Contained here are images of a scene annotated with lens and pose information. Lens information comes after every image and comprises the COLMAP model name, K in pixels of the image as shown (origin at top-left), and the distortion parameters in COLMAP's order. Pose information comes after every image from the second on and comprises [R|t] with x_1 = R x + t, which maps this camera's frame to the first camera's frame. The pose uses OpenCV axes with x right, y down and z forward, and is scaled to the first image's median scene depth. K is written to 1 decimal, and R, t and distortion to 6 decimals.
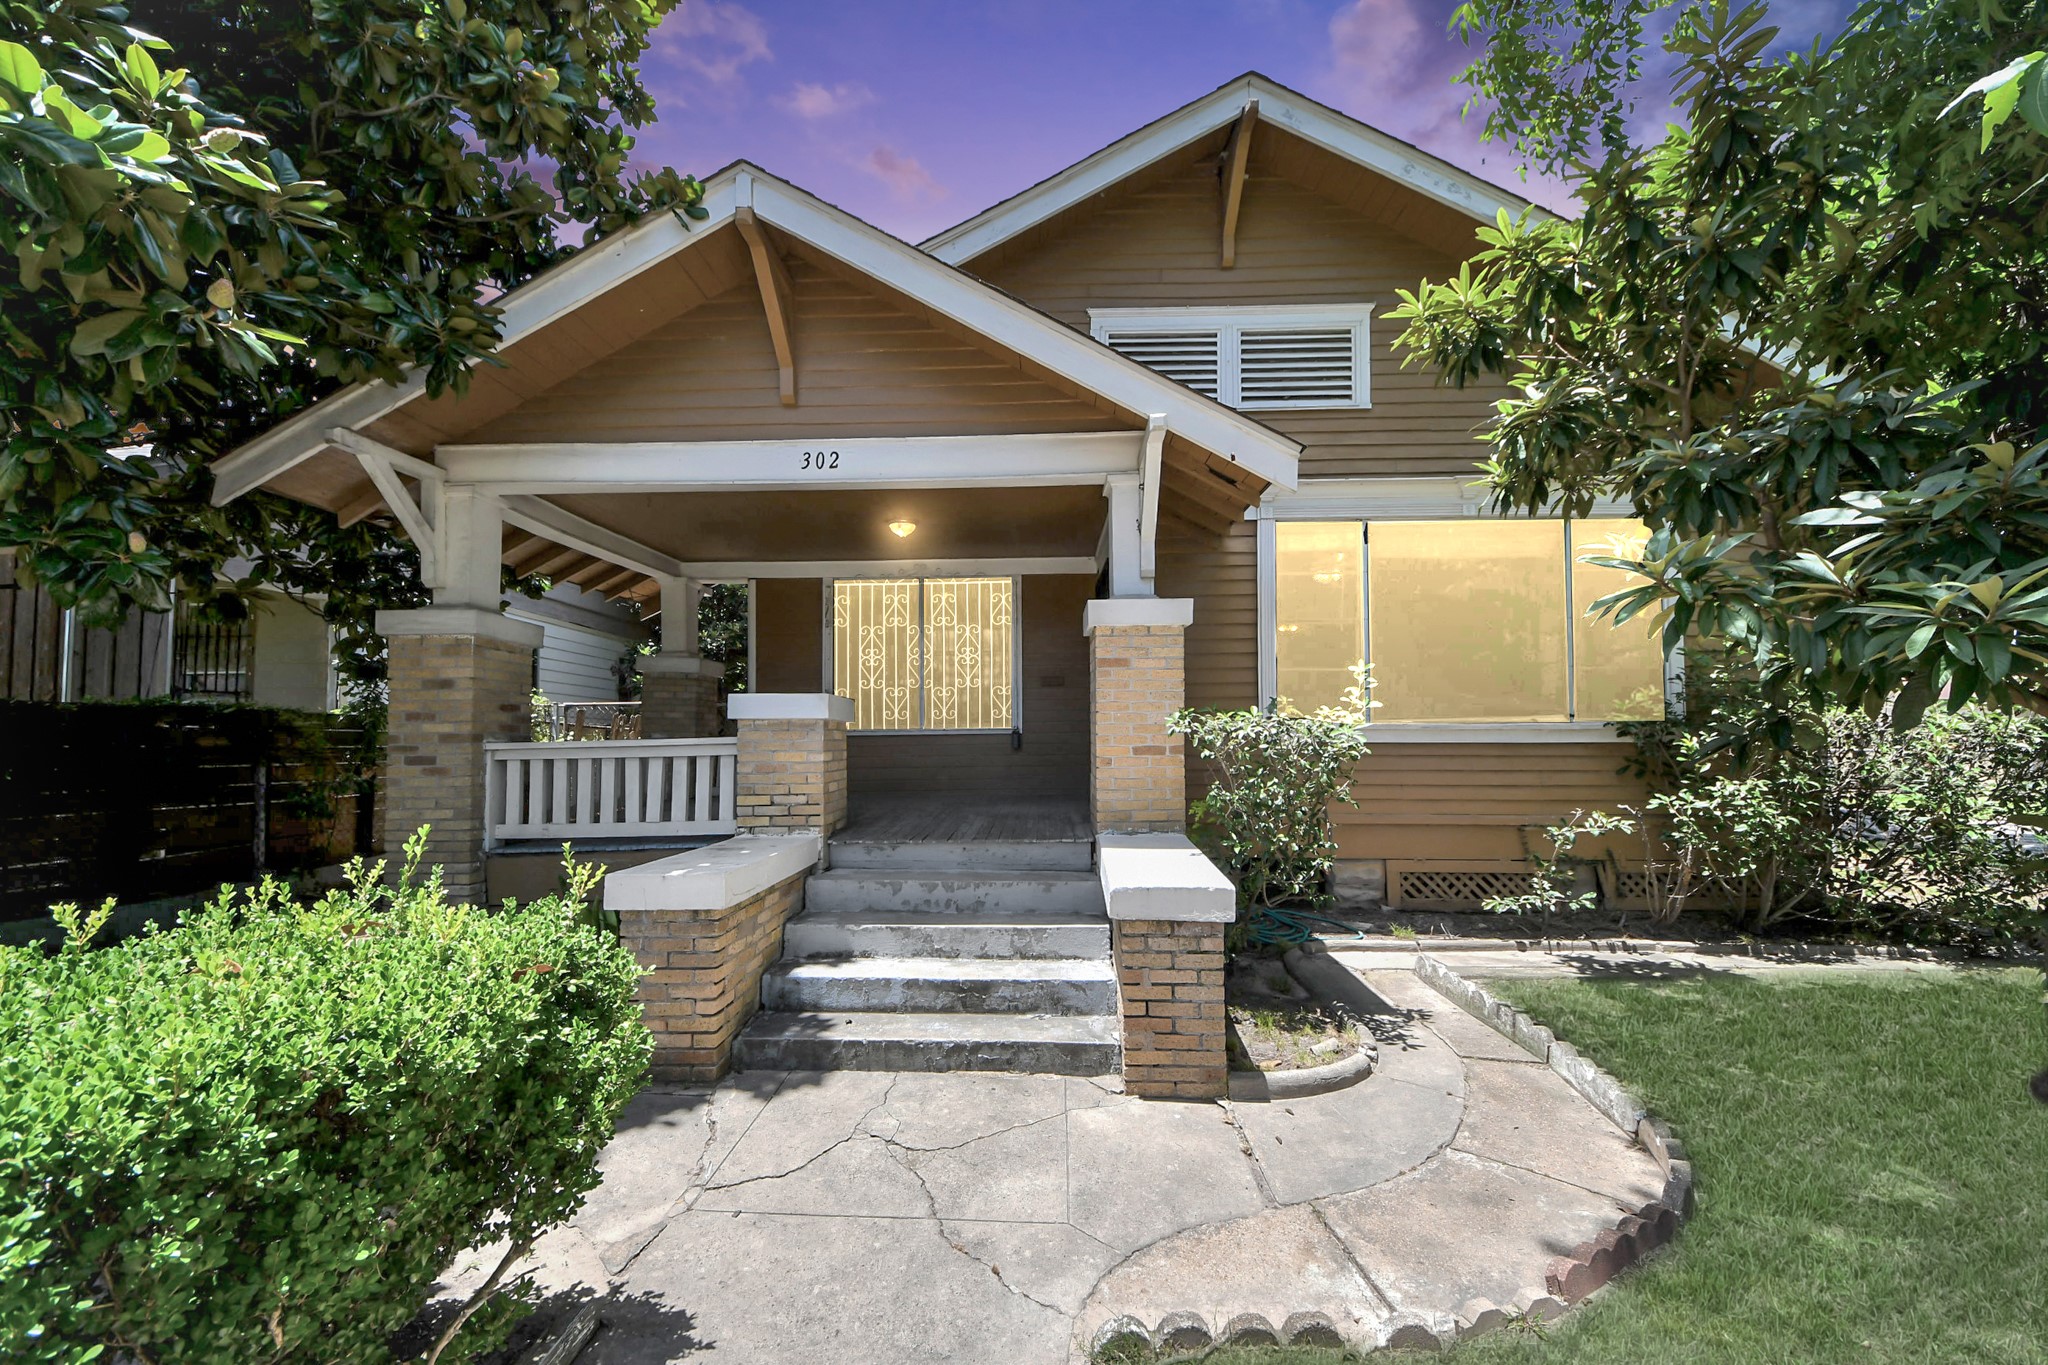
lens RADIAL K [[733.7, 0, 1027.2], [0, 733.7, 635.0], [0, 0, 1]] dist [0.039583, -0.024412]
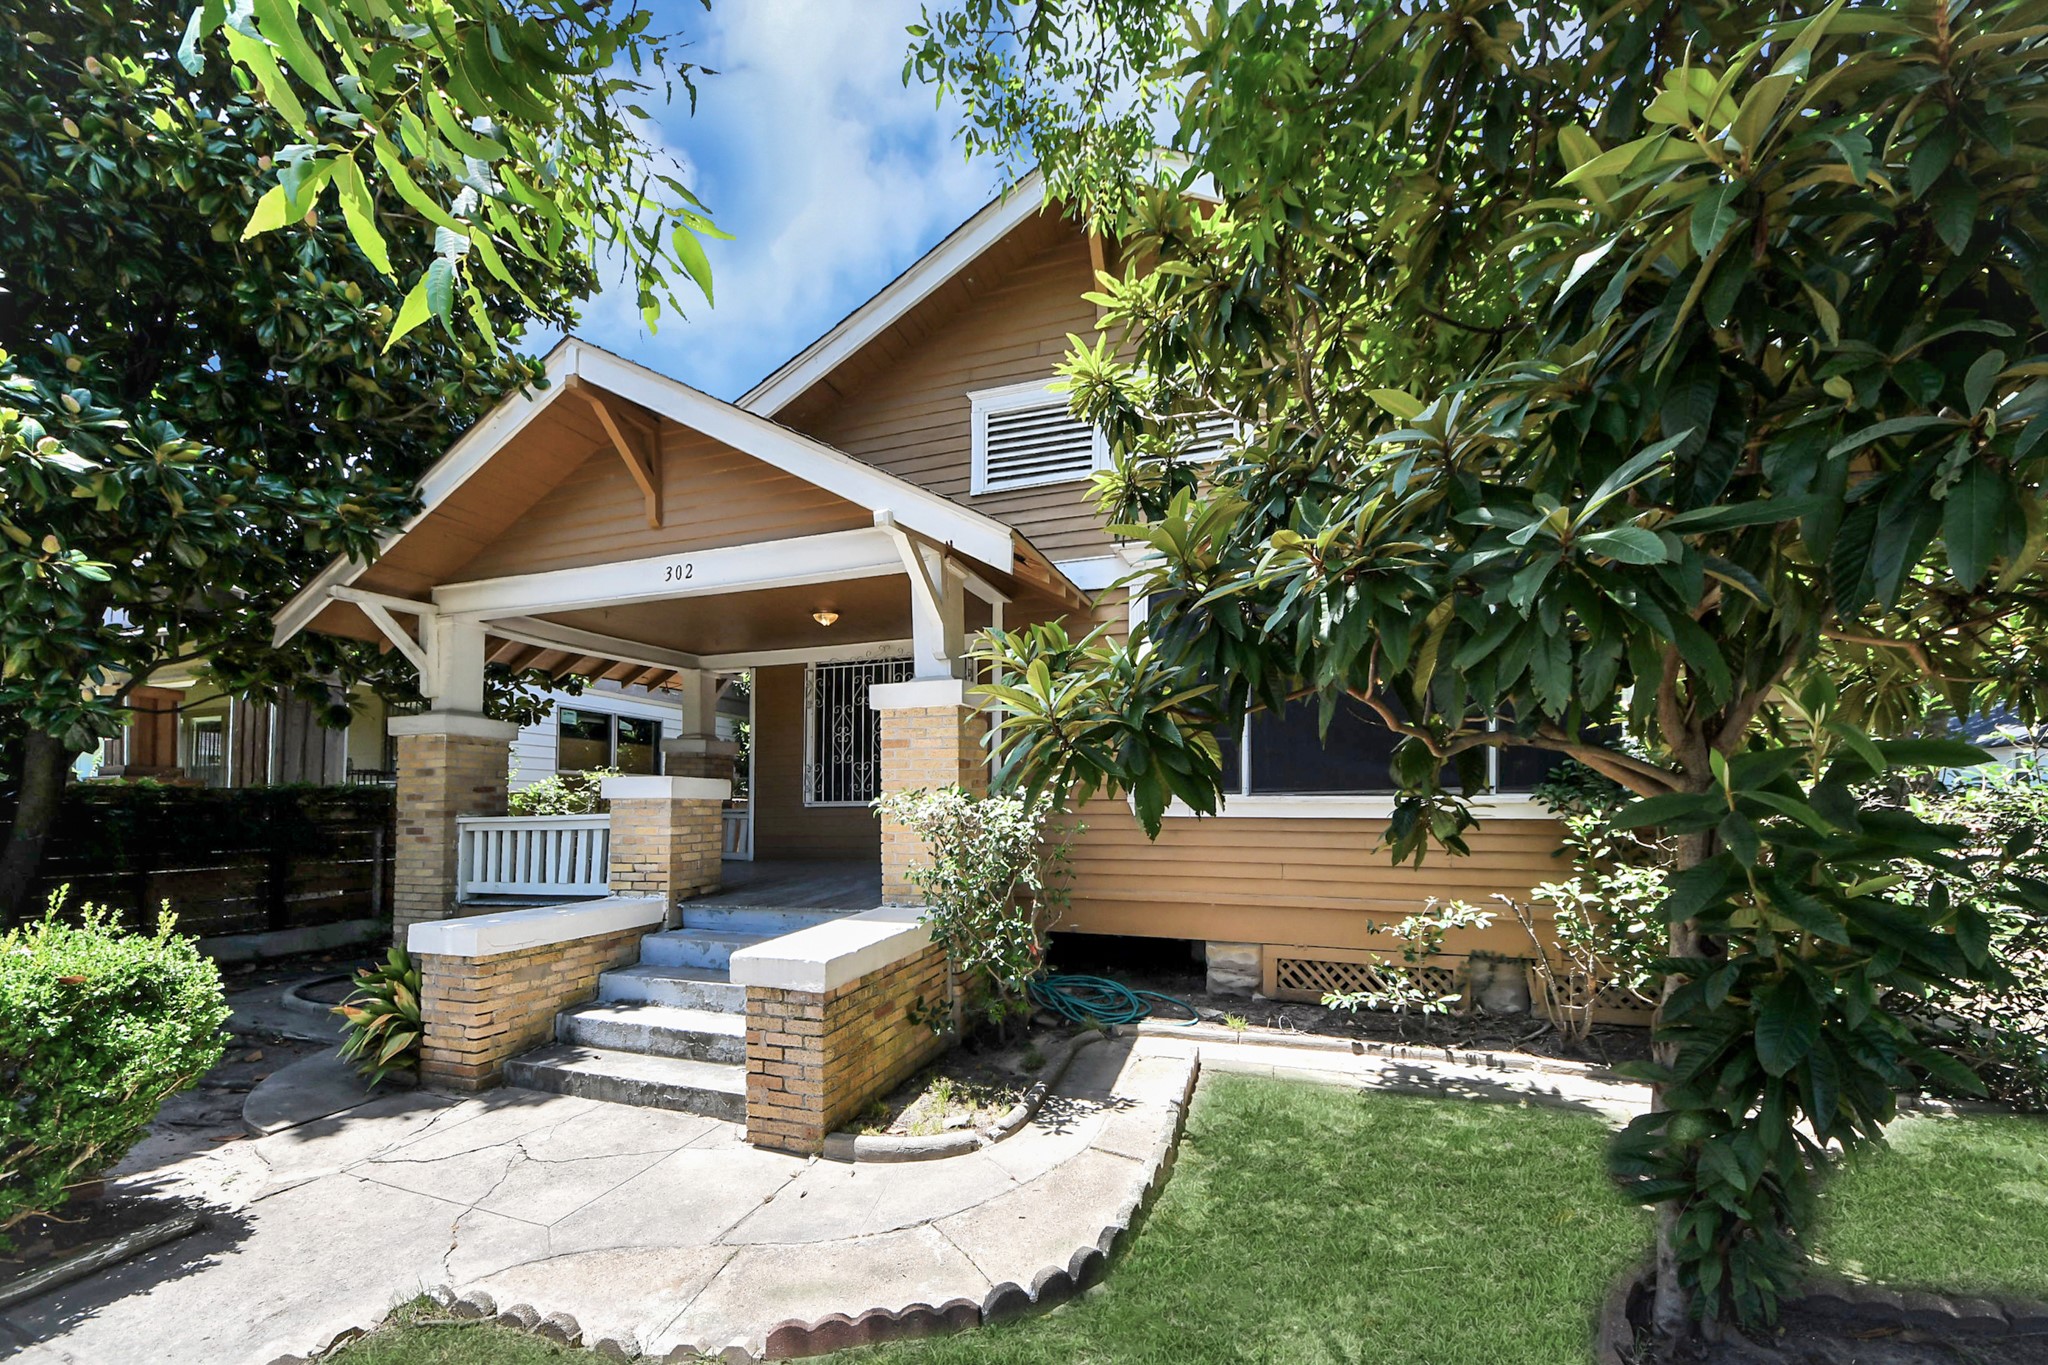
lens RADIAL K [[748.4, 0, 1016.9], [0, 748.4, 695.6], [0, 0, 1]] dist [0.045660, -0.026260]
pose [[0.958794, -0.041256, -0.281090, 0.588901], [0.041613, 0.999123, -0.004701, -0.018809], [0.281038, -0.007190, 0.959670, 0.017224]]
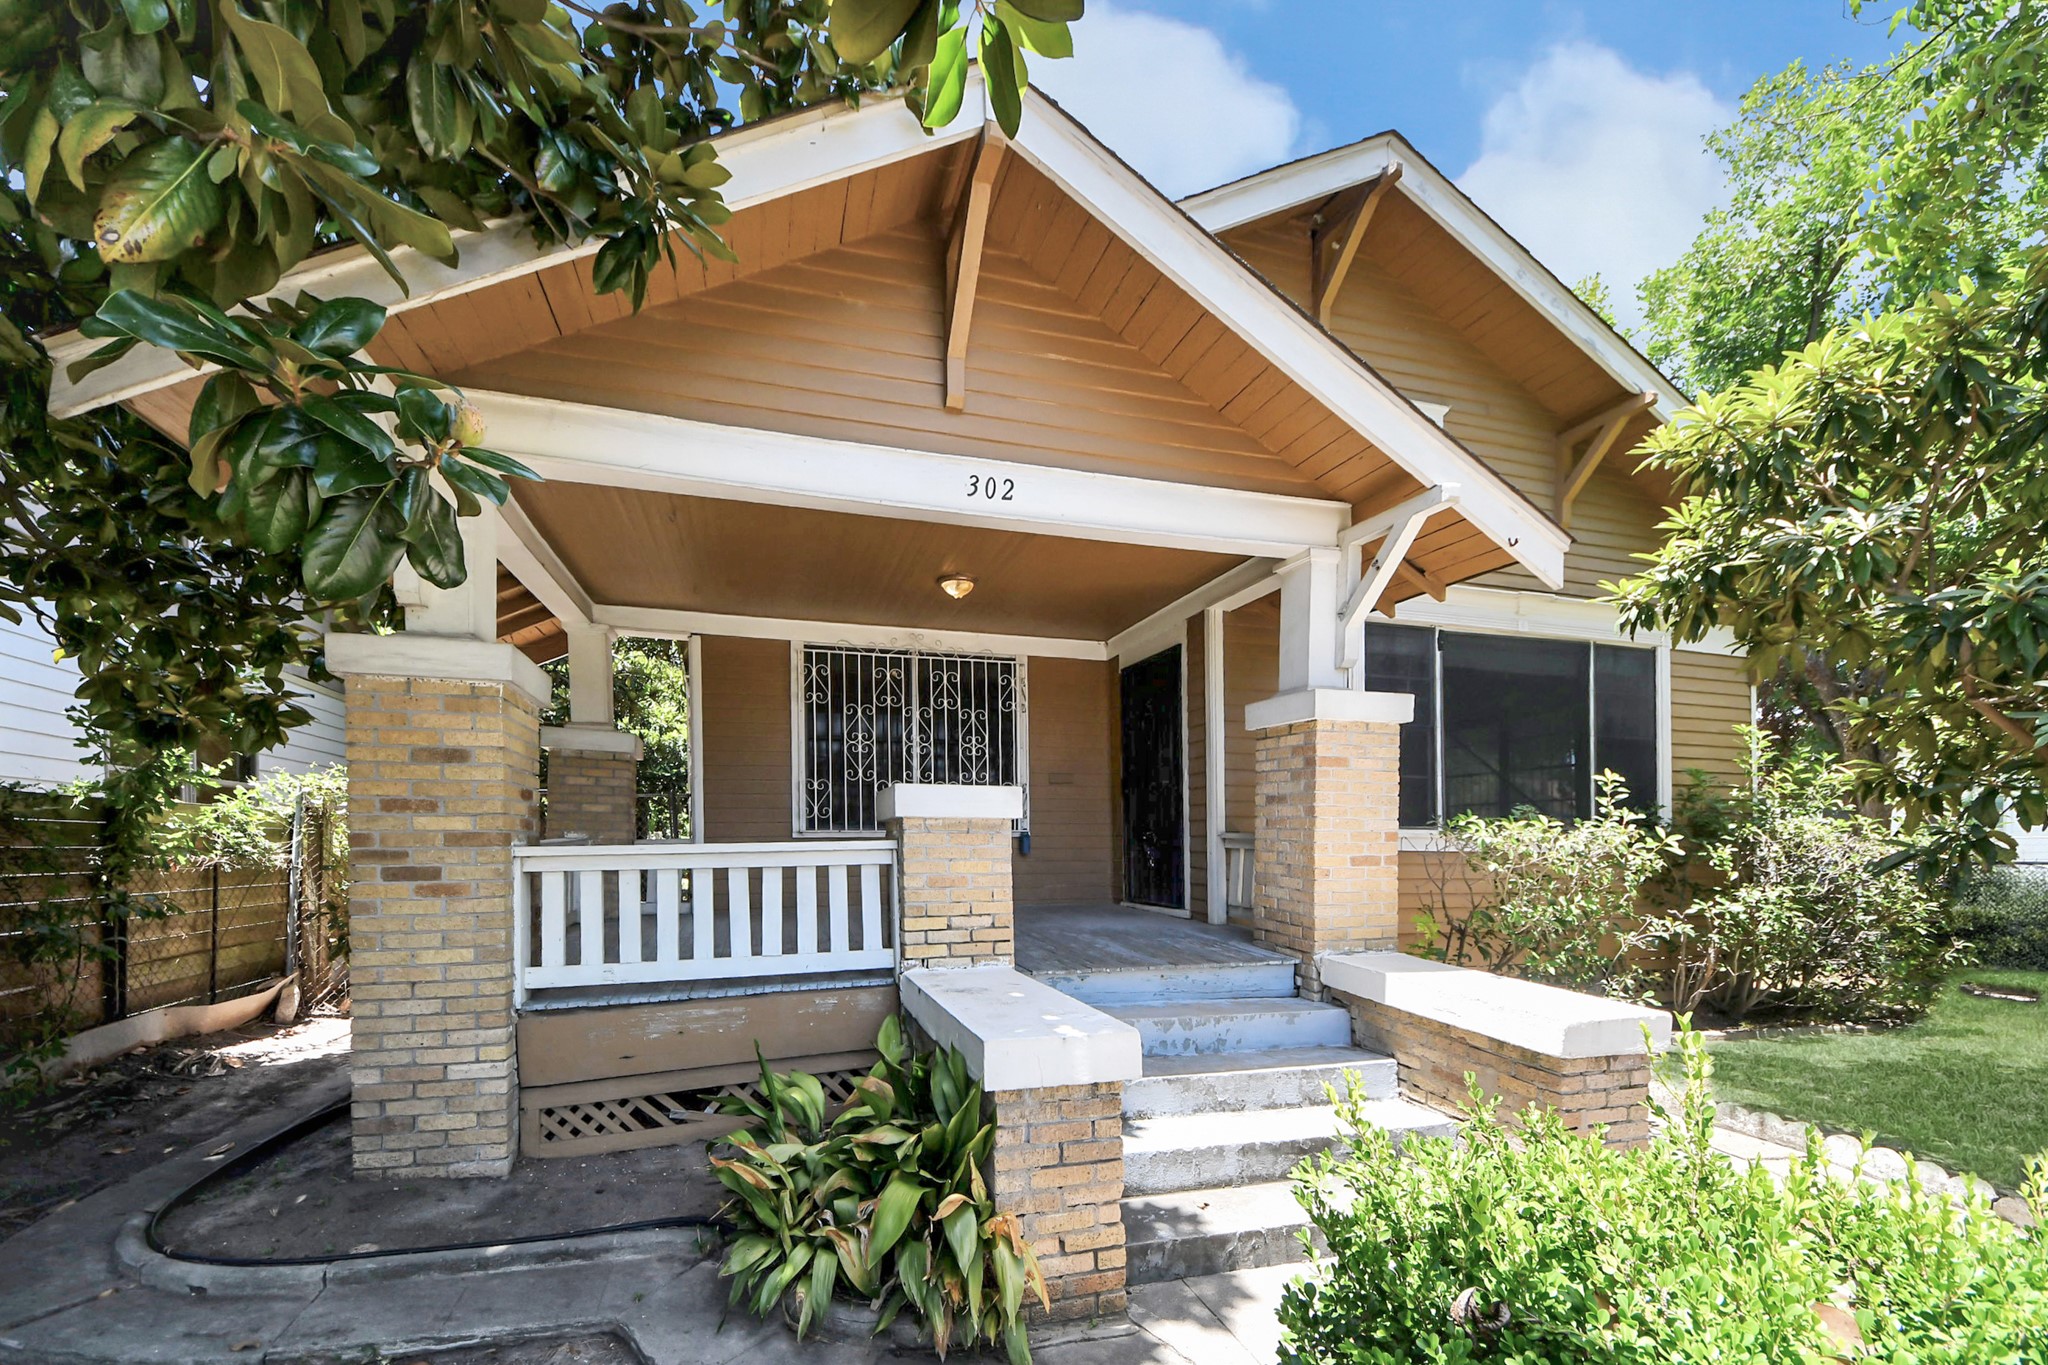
lens RADIAL K [[781.8, 0, 985.6], [0, 781.8, 750.5], [0, 0, 1]] dist [0.050630, -0.031201]
pose [[0.955737, 0.041199, 0.291324, -0.555225], [-0.048364, 0.998678, 0.017433, 0.028136], [-0.290221, -0.030751, 0.956466, 0.212988]]
